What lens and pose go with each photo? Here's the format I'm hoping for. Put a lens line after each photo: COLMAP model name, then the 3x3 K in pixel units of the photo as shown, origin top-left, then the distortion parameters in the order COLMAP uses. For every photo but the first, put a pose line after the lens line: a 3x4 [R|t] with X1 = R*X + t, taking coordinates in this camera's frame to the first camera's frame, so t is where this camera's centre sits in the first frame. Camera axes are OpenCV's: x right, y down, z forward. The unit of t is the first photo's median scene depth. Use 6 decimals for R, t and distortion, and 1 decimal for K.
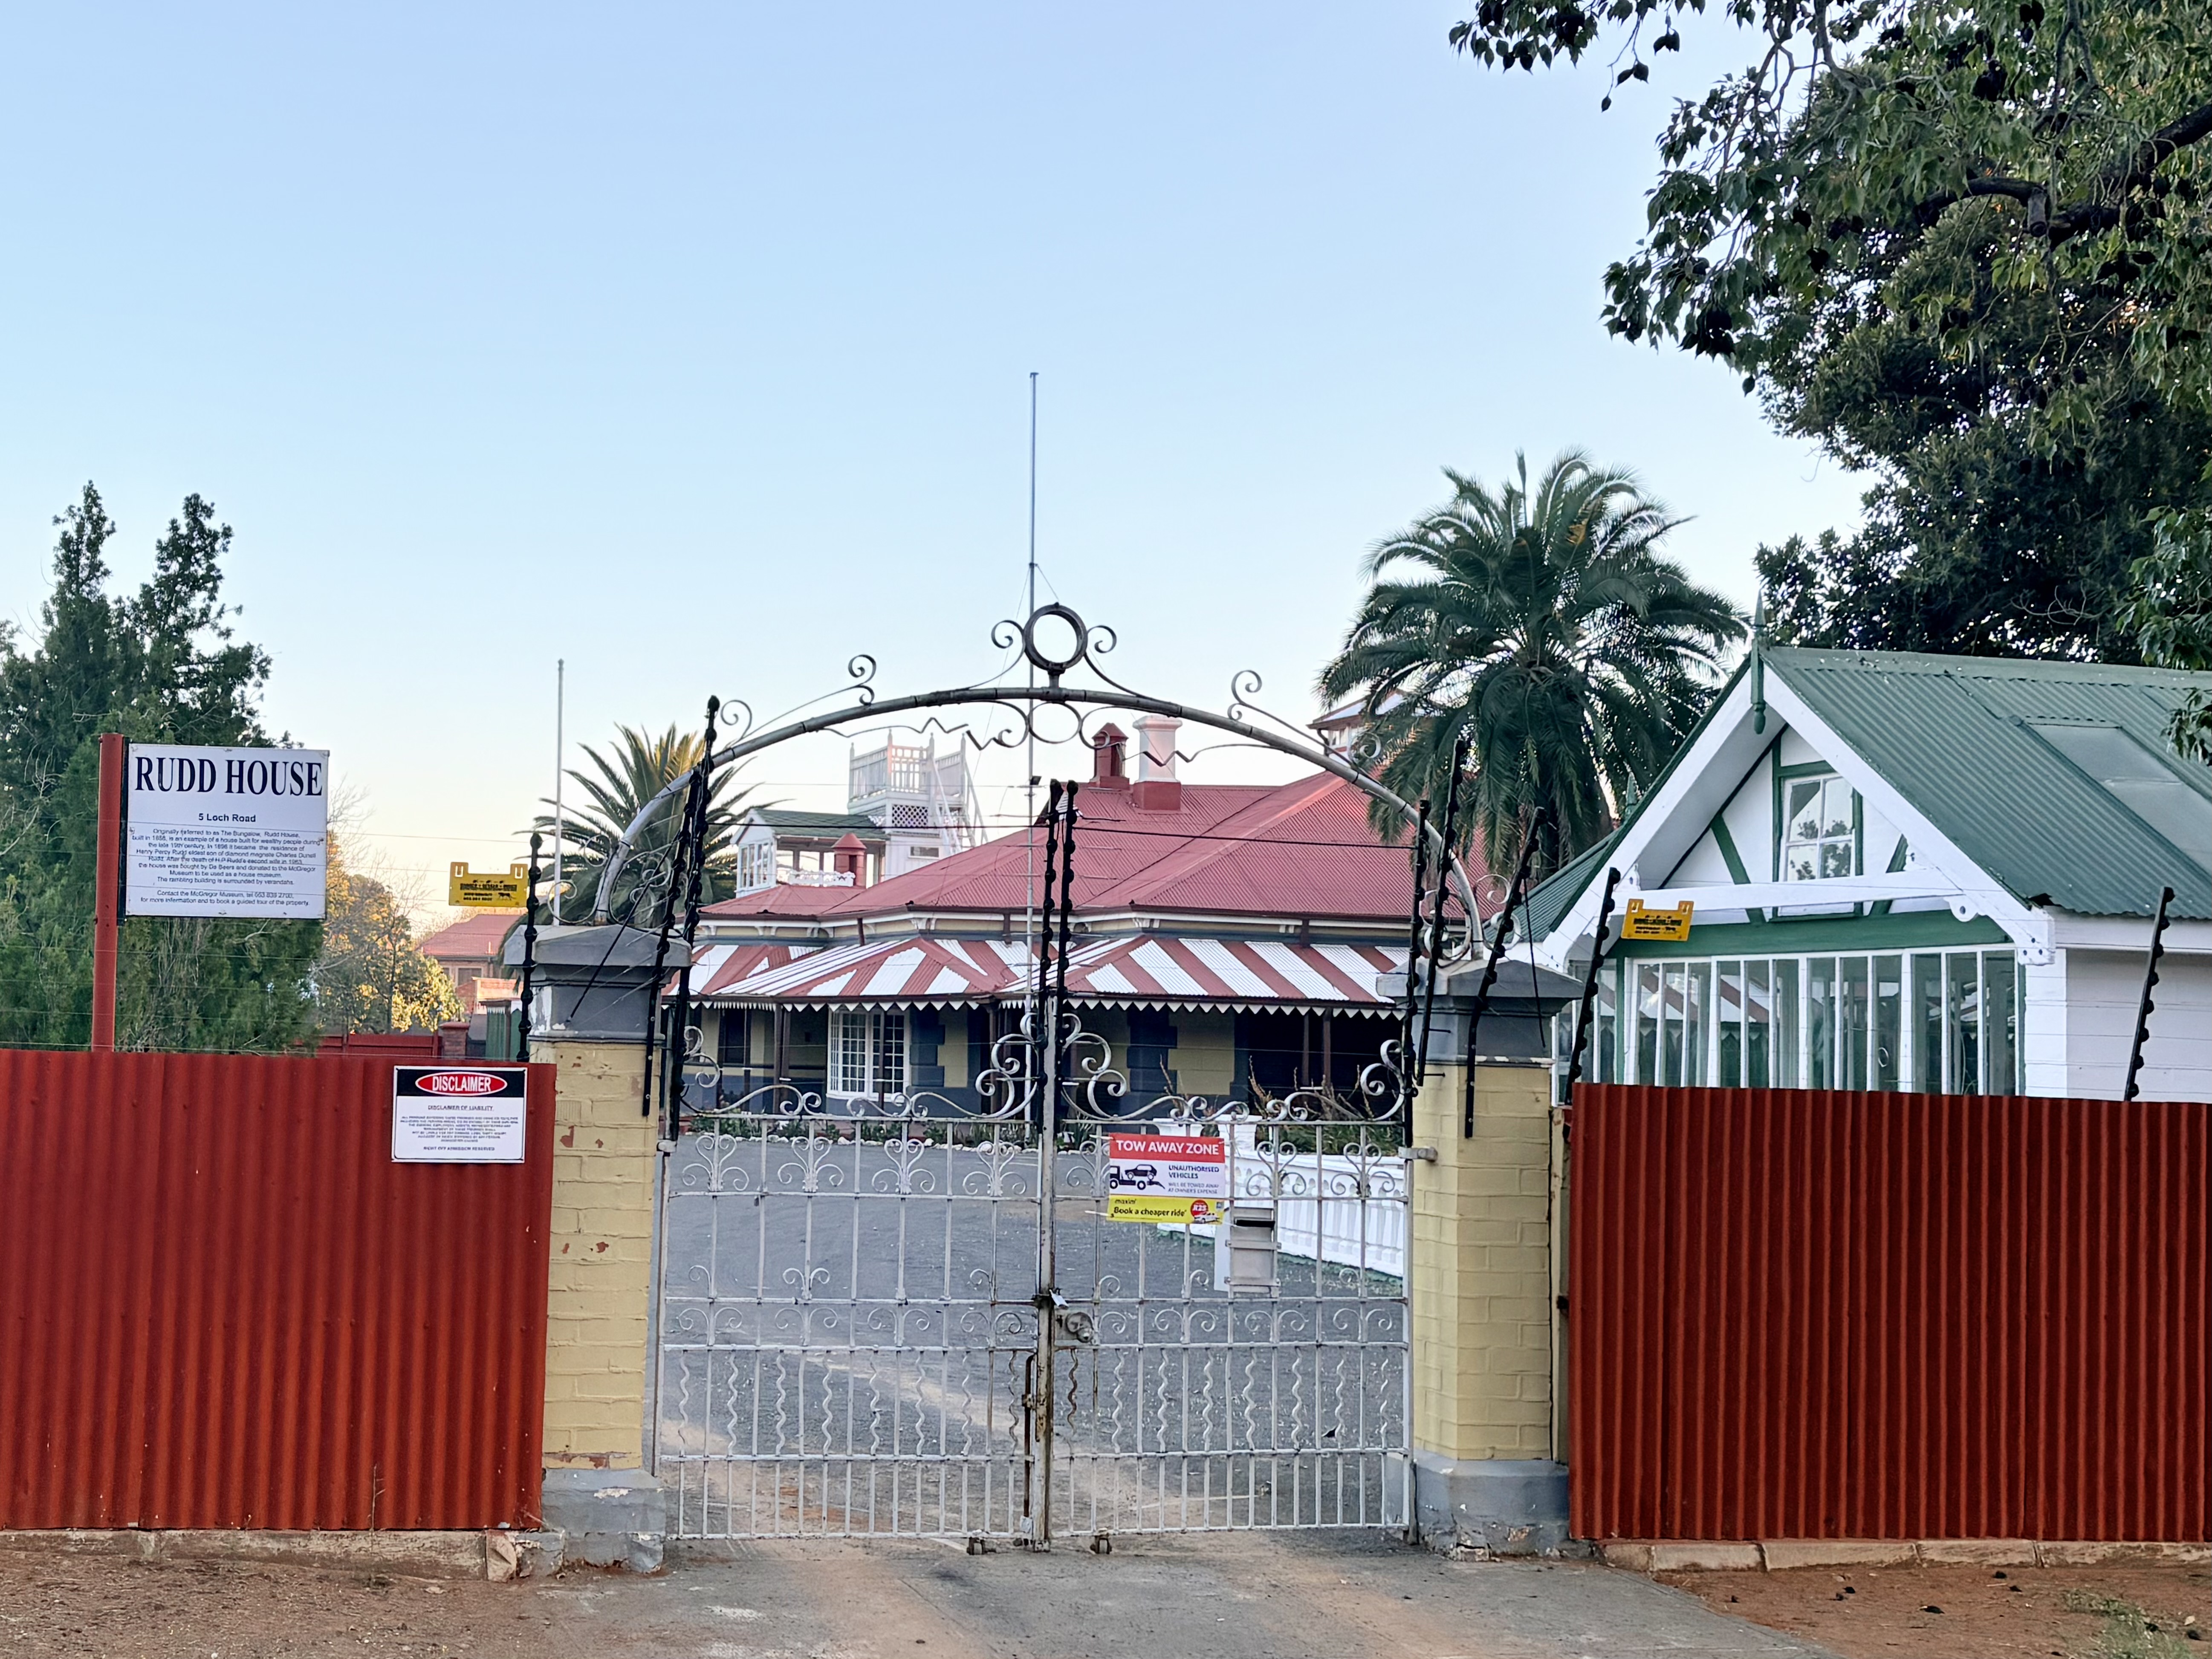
lens RADIAL K [[3252.6, 0, 1106.0], [0, 3252.6, 829.5], [0, 0, 1]] dist [0.001601, -0.006055]
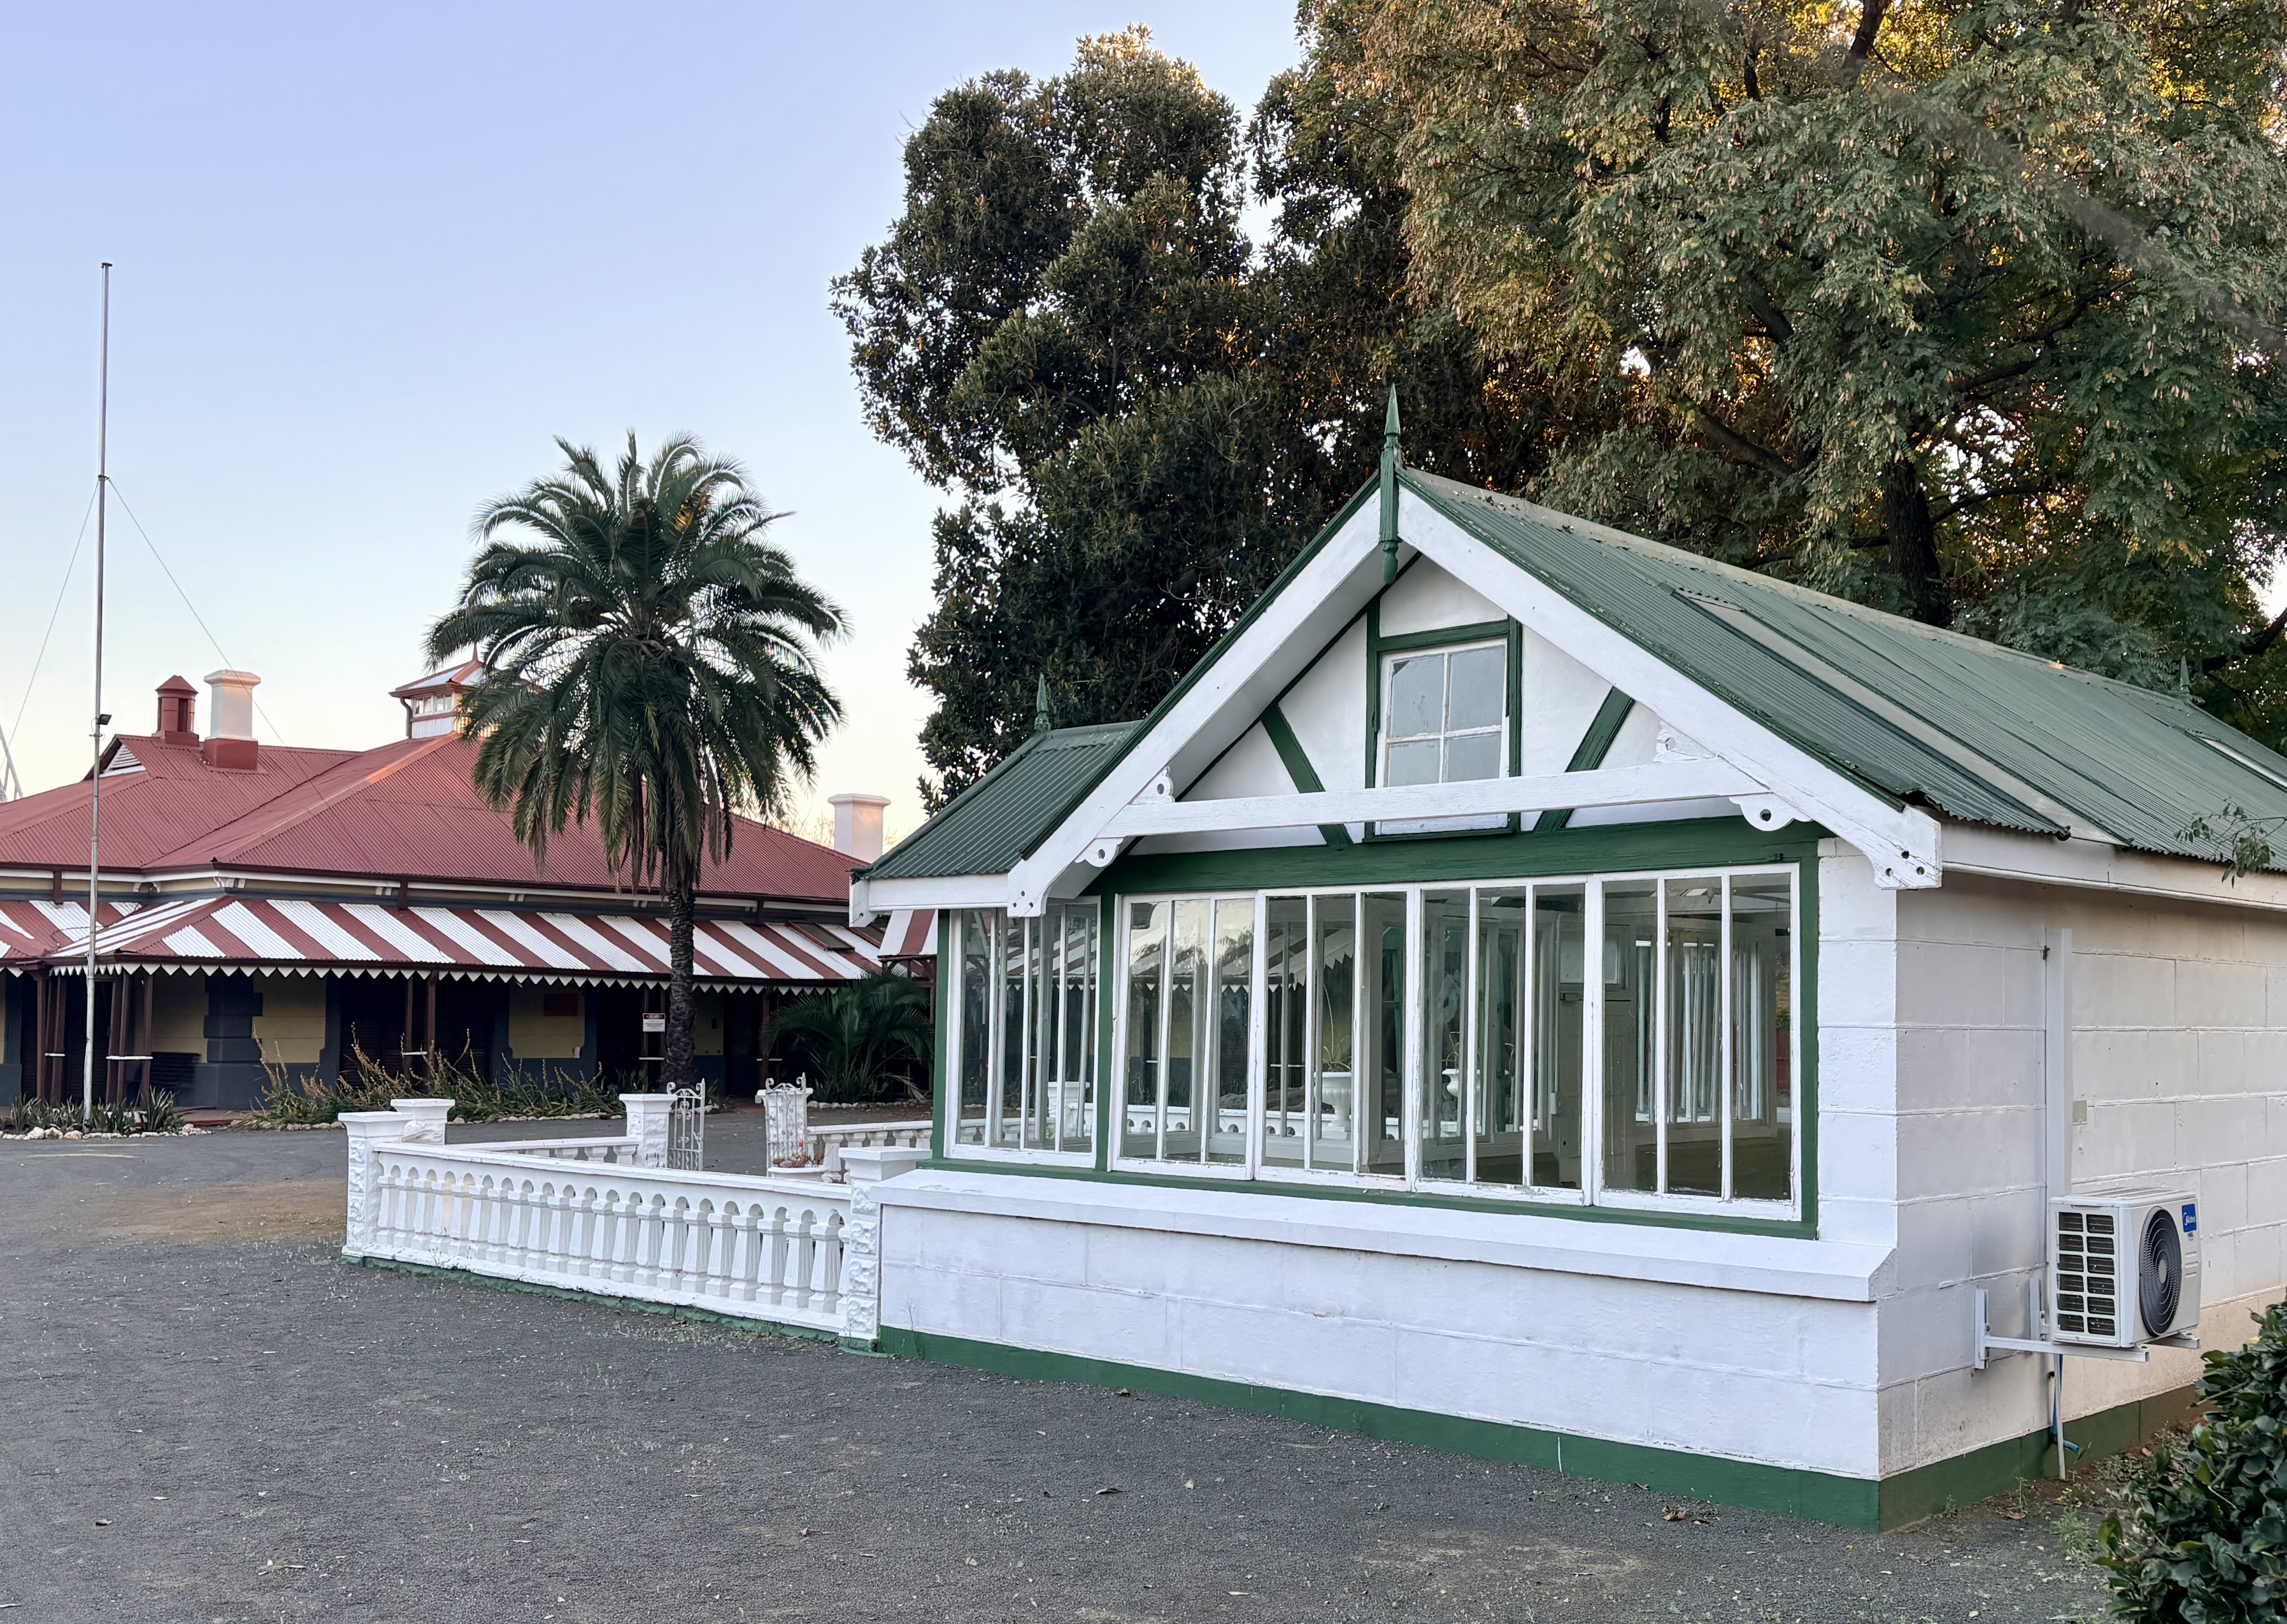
lens RADIAL K [[1967.2, 0, 1144.2], [0, 1967.2, 884.0], [0, 0, 1]] dist [0.006612, -0.006277]
pose [[0.869406, 0.011955, 0.493954, -0.038458], [-0.016645, 0.999848, 0.005097, 0.021783], [-0.493818, -0.012653, 0.869473, 0.374514]]
